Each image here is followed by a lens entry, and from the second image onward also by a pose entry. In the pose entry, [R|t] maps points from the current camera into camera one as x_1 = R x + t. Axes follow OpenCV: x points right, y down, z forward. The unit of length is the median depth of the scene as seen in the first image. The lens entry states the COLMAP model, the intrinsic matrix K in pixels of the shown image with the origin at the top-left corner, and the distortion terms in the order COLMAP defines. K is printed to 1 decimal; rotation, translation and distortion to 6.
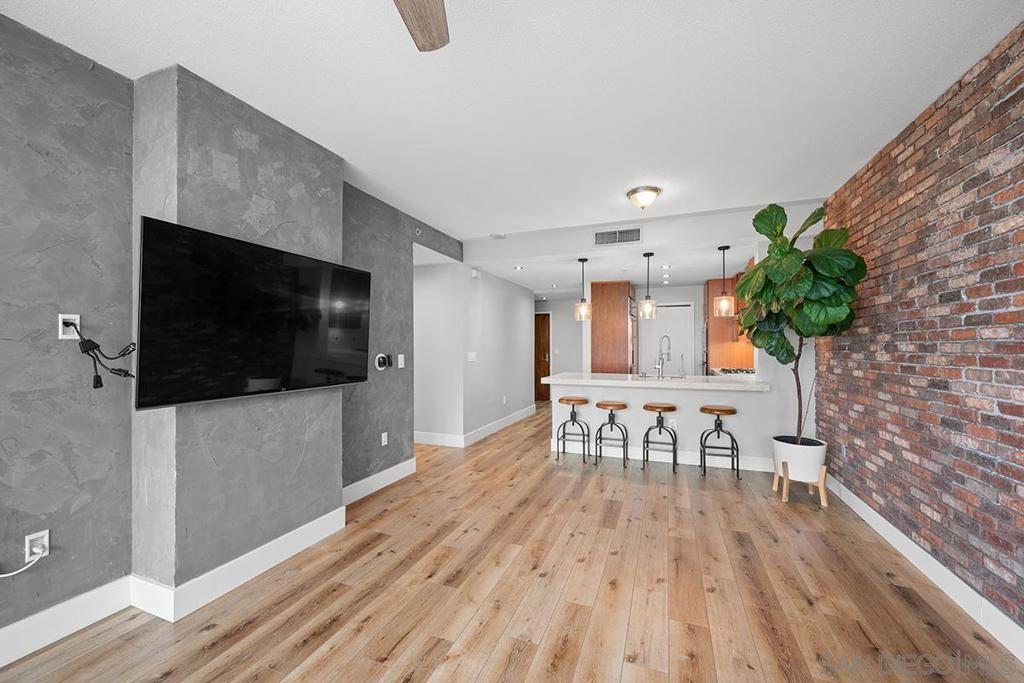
lens RADIAL K [[411.8, 0, 511.3], [0, 411.8, 341.0], [0, 0, 1]] dist [0.001835, -0.000569]
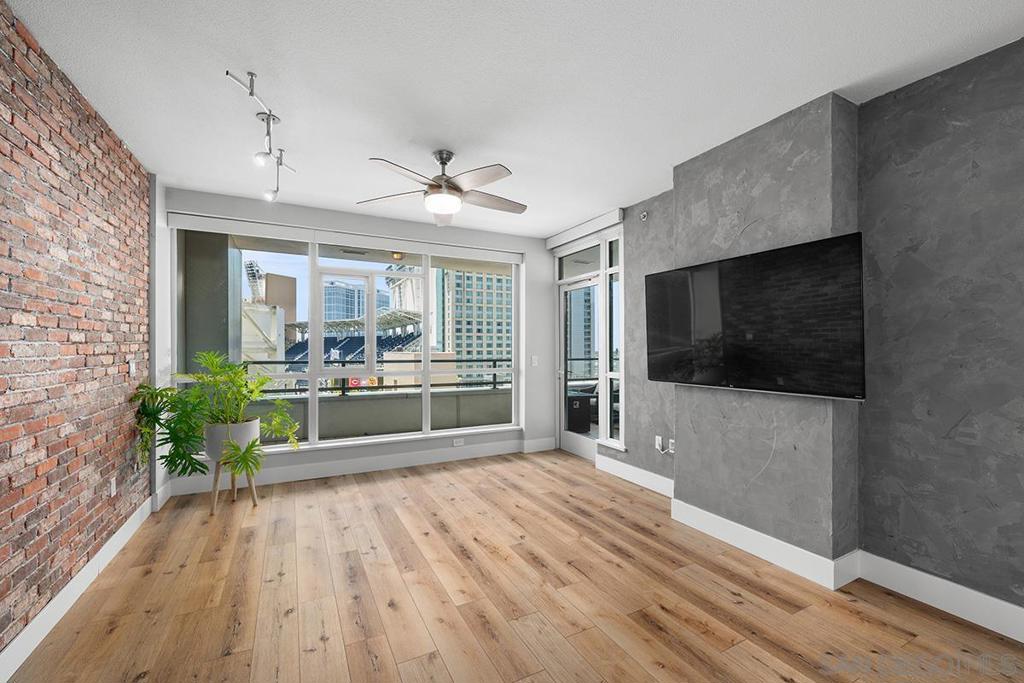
lens RADIAL K [[433.2, 0, 512.6], [0, 433.2, 347.9], [0, 0, 1]] dist [-0.003882, -0.000366]
pose [[-0.669841, 0.000932, -0.742504, 0.675674], [0.010361, 0.999914, -0.008091, 0.020755], [0.742433, -0.013113, -0.669792, 1.335952]]
